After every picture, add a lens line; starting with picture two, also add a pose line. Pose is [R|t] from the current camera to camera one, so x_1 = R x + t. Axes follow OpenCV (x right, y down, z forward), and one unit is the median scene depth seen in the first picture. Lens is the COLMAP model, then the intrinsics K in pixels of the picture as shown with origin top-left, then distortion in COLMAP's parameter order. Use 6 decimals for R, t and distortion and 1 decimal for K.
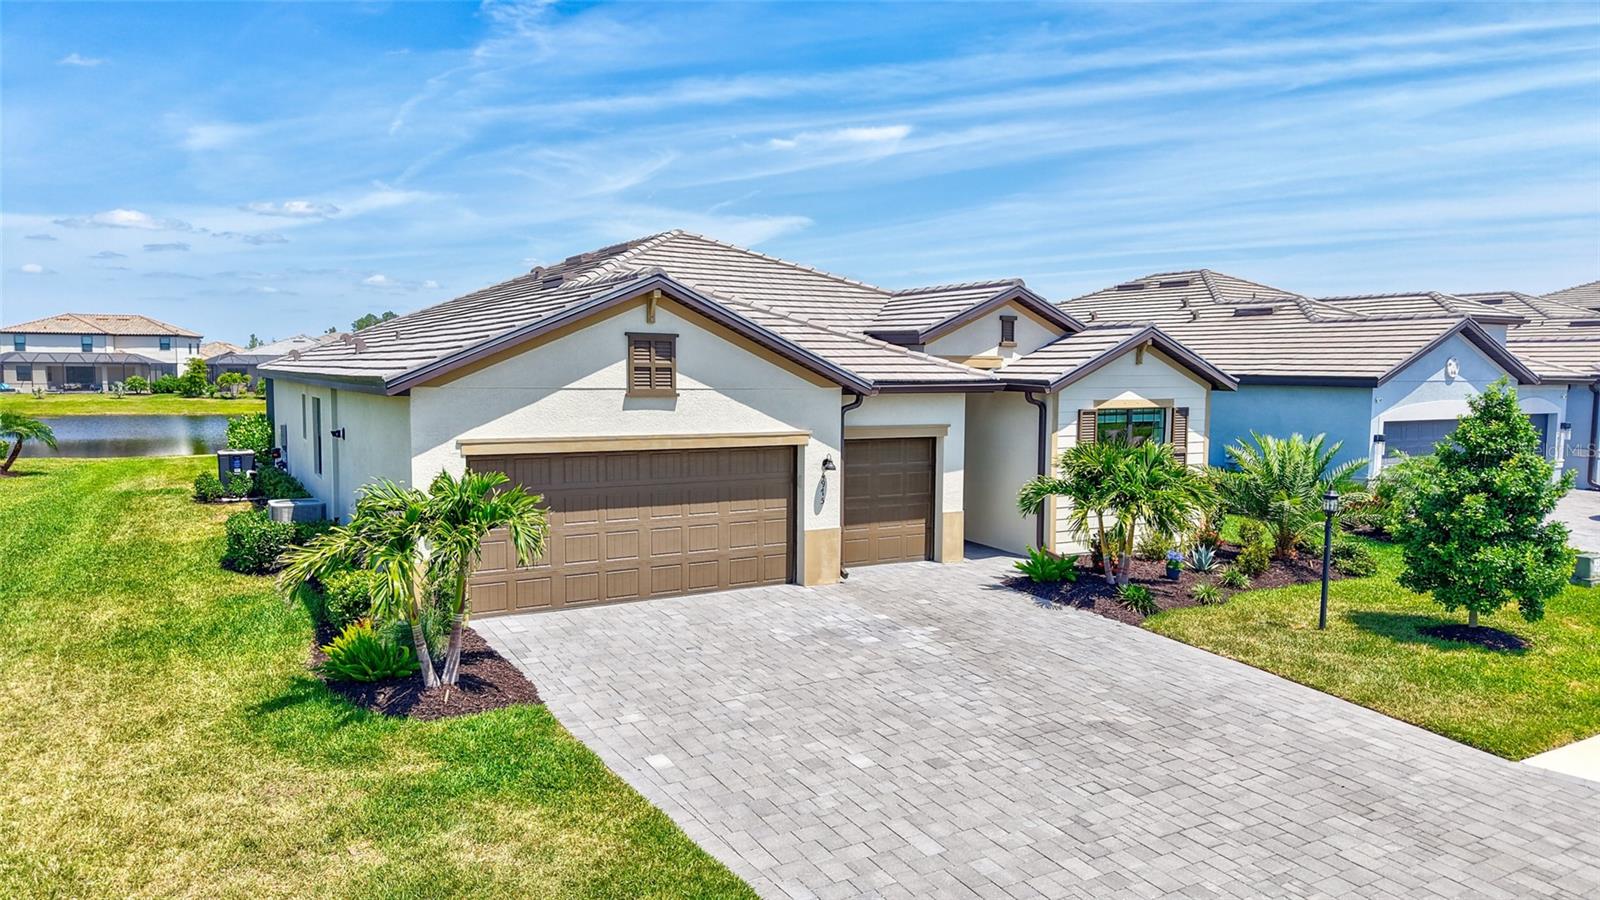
lens RADIAL K [[1077.7, 0, 795.1], [0, 1077.7, 453.3], [0, 0, 1]] dist [0.032216, -0.057364]
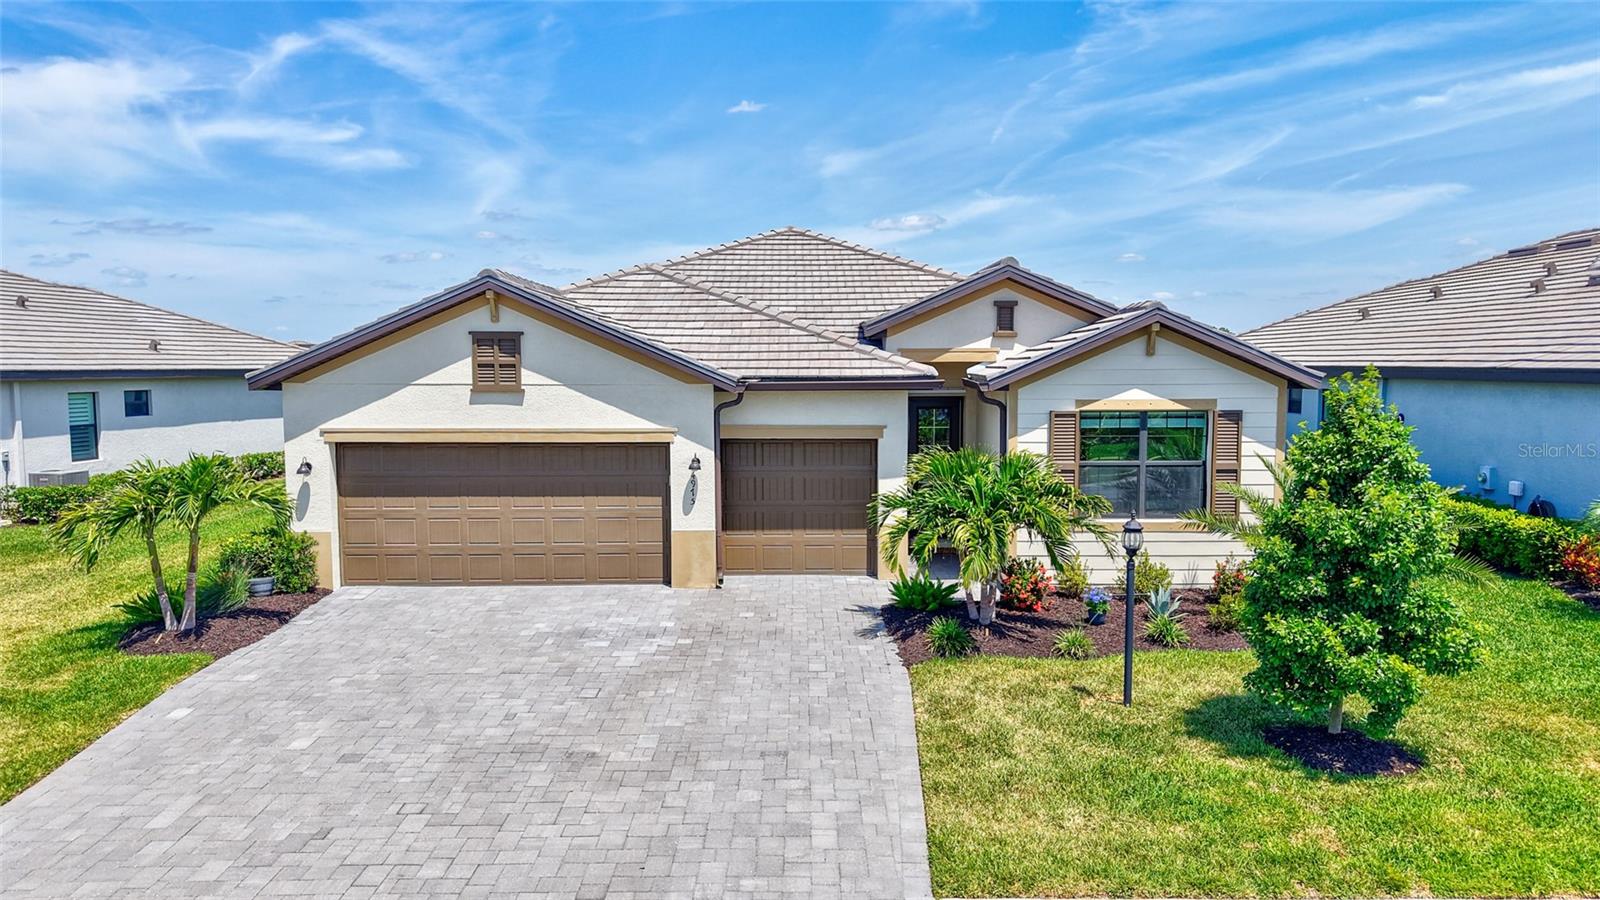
lens RADIAL K [[1101.2, 0, 800.0], [0, 1101.2, 450.0], [0, 0, 1]] dist [0.046467, -0.058214]
pose [[0.860746, 0.029738, -0.508166, 0.599256], [-0.032595, 0.999463, 0.003279, -0.008021], [0.507990, 0.013741, 0.861253, 0.197095]]
